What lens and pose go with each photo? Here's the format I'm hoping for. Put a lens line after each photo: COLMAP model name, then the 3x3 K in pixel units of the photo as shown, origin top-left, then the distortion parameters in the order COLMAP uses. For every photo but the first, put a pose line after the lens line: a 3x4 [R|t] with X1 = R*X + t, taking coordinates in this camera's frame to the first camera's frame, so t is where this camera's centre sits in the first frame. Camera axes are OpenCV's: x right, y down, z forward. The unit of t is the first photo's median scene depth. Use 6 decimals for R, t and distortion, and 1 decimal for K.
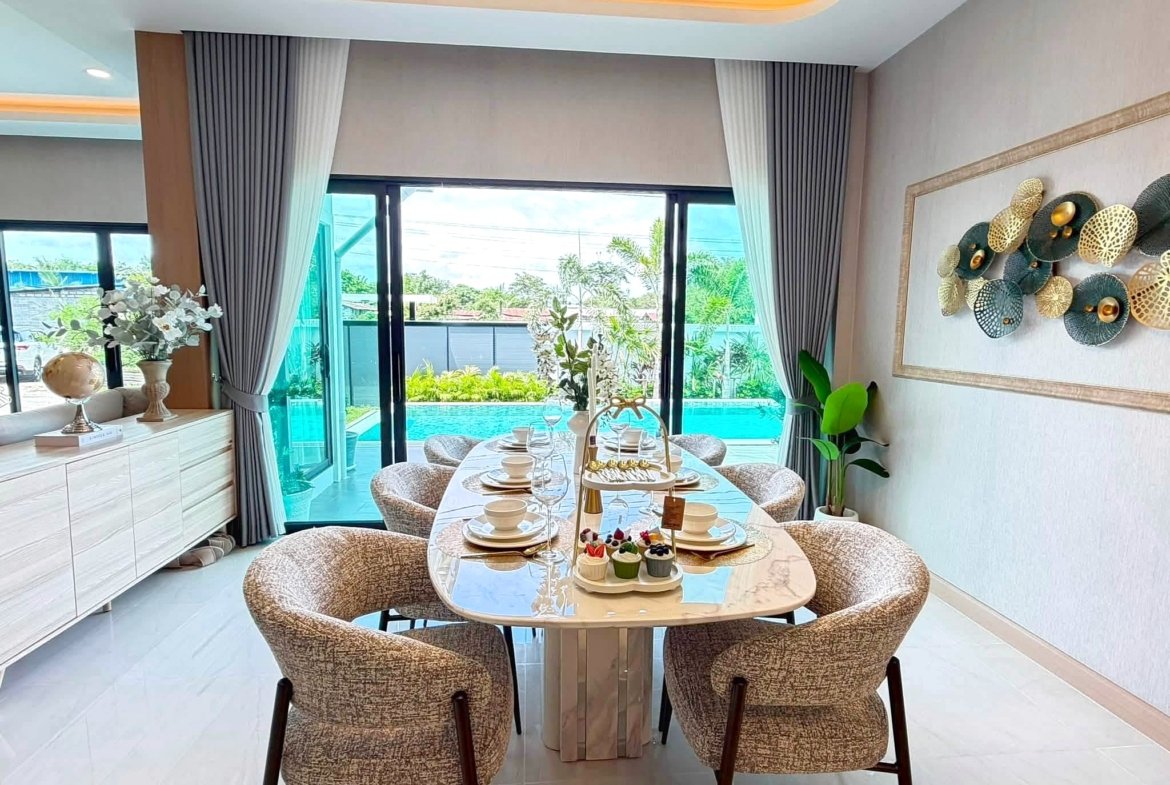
lens RADIAL K [[570.5, 0, 585.0], [0, 570.5, 392.5], [0, 0, 1]] dist [-0.048199, 0.000144]
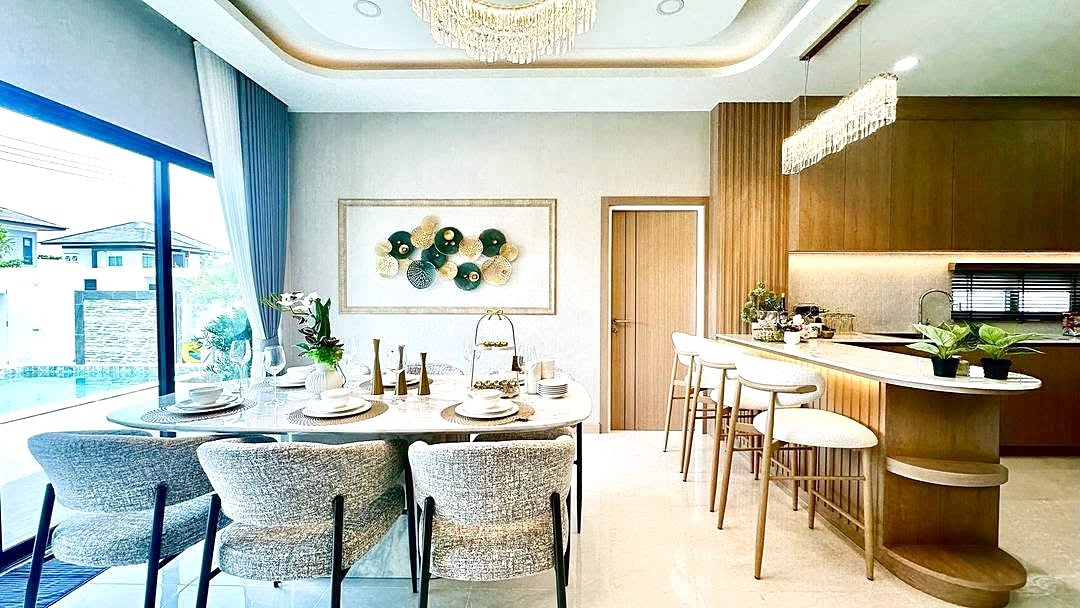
lens RADIAL K [[423.4, 0, 540.0], [0, 423.4, 304.0], [0, 0, 1]] dist [0.000558, 0.000028]
pose [[0.117684, -0.030759, 0.992575, -0.802586], [0.108107, 0.993977, 0.017985, -0.020964], [-0.987149, 0.105188, 0.120301, 0.380251]]
